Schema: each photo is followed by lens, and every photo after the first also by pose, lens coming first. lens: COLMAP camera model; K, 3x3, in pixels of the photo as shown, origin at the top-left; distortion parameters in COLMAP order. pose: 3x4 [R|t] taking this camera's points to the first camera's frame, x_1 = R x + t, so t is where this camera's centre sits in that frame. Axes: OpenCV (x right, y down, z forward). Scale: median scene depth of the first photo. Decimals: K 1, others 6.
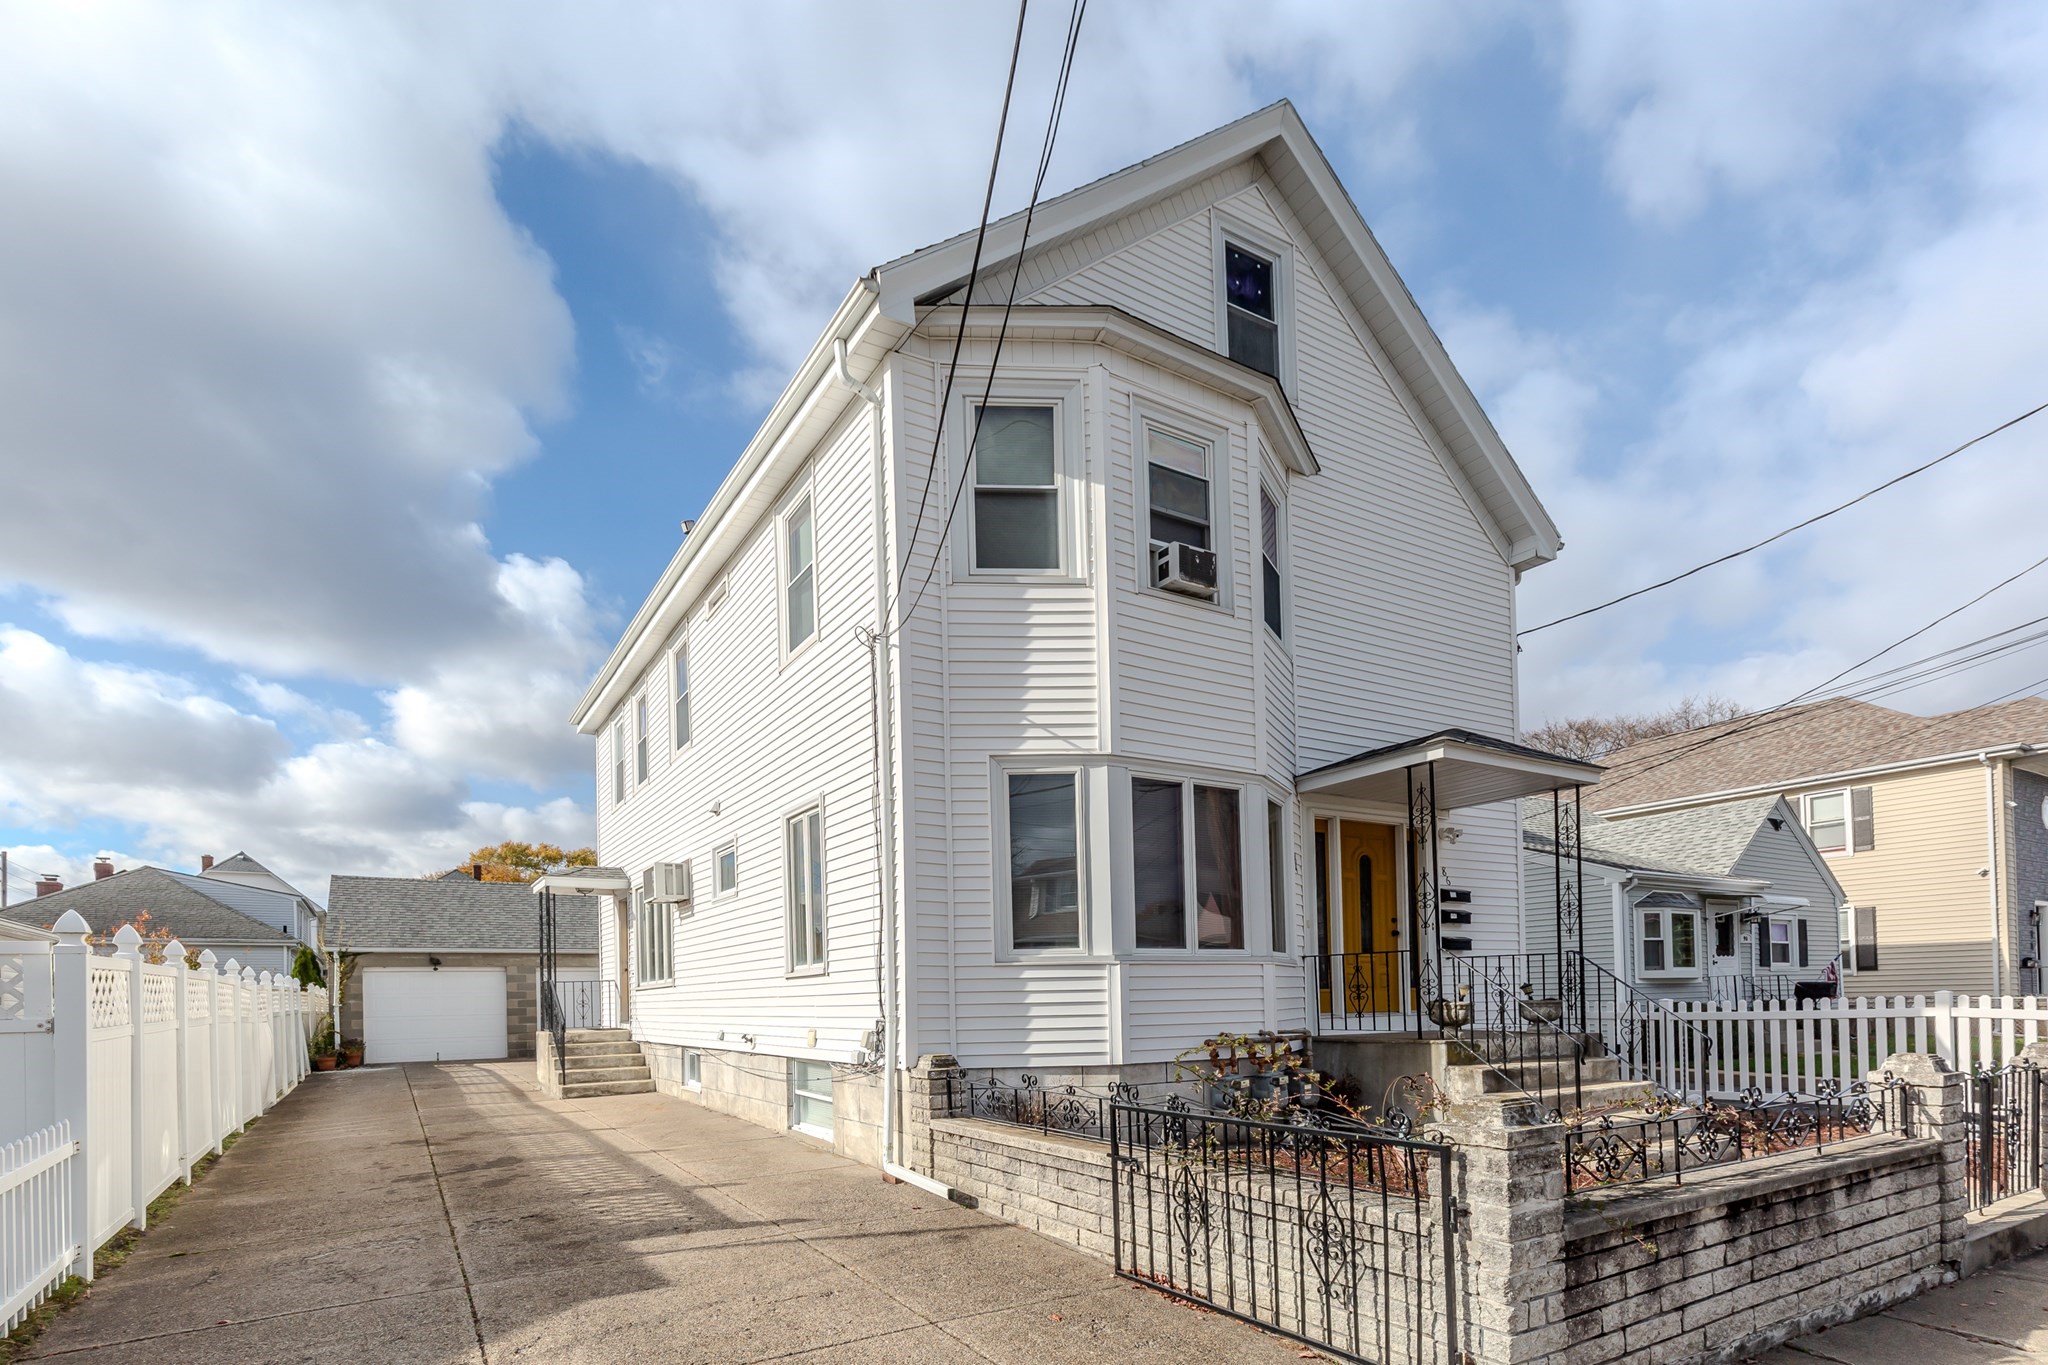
lens RADIAL K [[997.0, 0, 1024.7], [0, 997.0, 835.2], [0, 0, 1]] dist [0.005467, -0.000604]
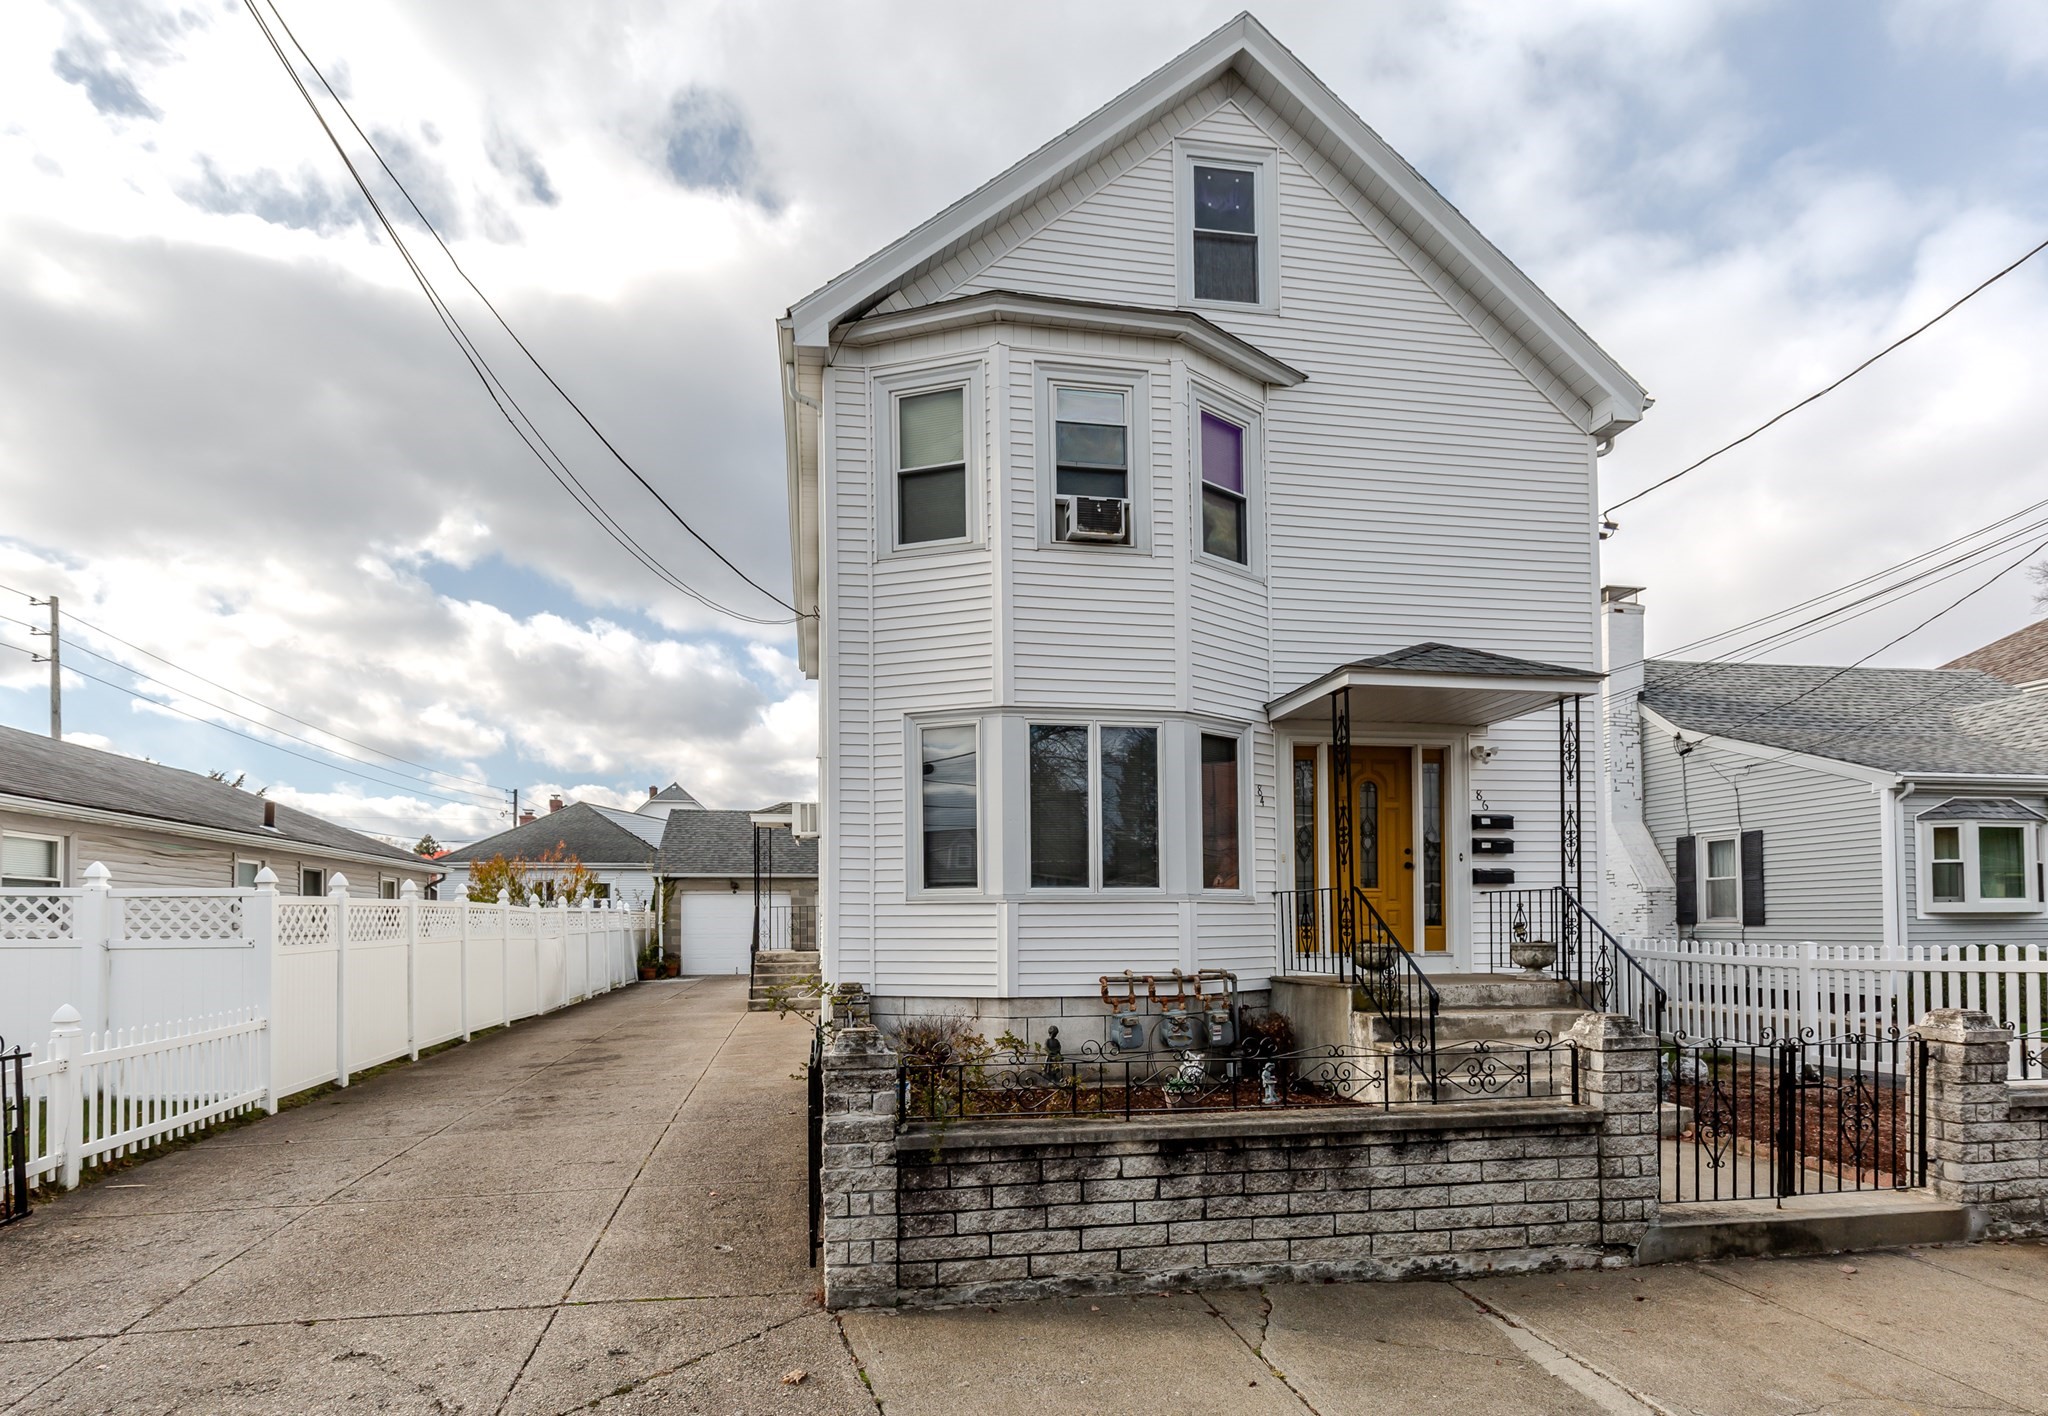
lens RADIAL K [[1097.9, 0, 1024.0], [0, 1097.9, 708.0], [0, 0, 1]] dist [-0.003817, -0.000664]
pose [[0.926307, -0.060216, -0.371925, 0.516200], [0.050155, 0.998068, -0.036677, -0.032424], [0.373415, 0.015320, 0.927538, -0.082806]]
